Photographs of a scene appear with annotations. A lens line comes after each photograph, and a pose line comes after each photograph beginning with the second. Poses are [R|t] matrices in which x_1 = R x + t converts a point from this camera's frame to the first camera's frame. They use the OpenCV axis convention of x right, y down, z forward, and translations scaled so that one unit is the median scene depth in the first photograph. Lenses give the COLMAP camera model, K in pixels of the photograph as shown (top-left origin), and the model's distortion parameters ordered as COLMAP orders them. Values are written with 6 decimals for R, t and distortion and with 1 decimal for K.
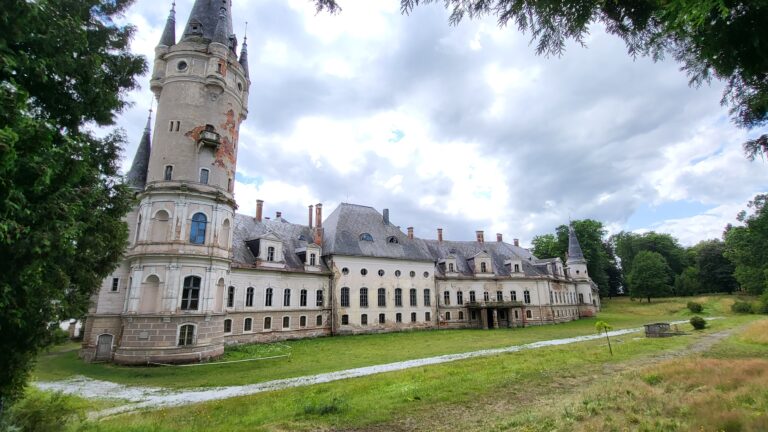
lens RADIAL K [[364.3, 0, 374.7], [0, 364.3, 212.3], [0, 0, 1]] dist [0.001242, -0.000323]
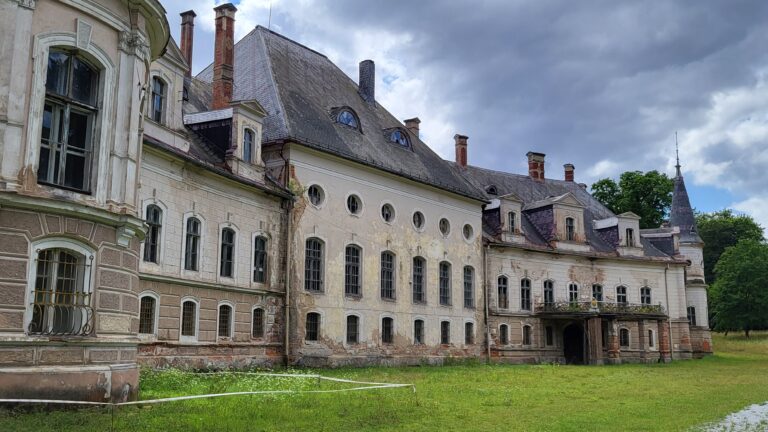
lens RADIAL K [[774.2, 0, 382.9], [0, 774.2, 207.6], [0, 0, 1]] dist [0.039383, 0.000000]
pose [[0.939187, 0.079490, 0.334081, -0.228383], [-0.099979, 0.993991, 0.044560, 0.112078], [-0.328531, -0.075251, 0.941491, 0.218956]]
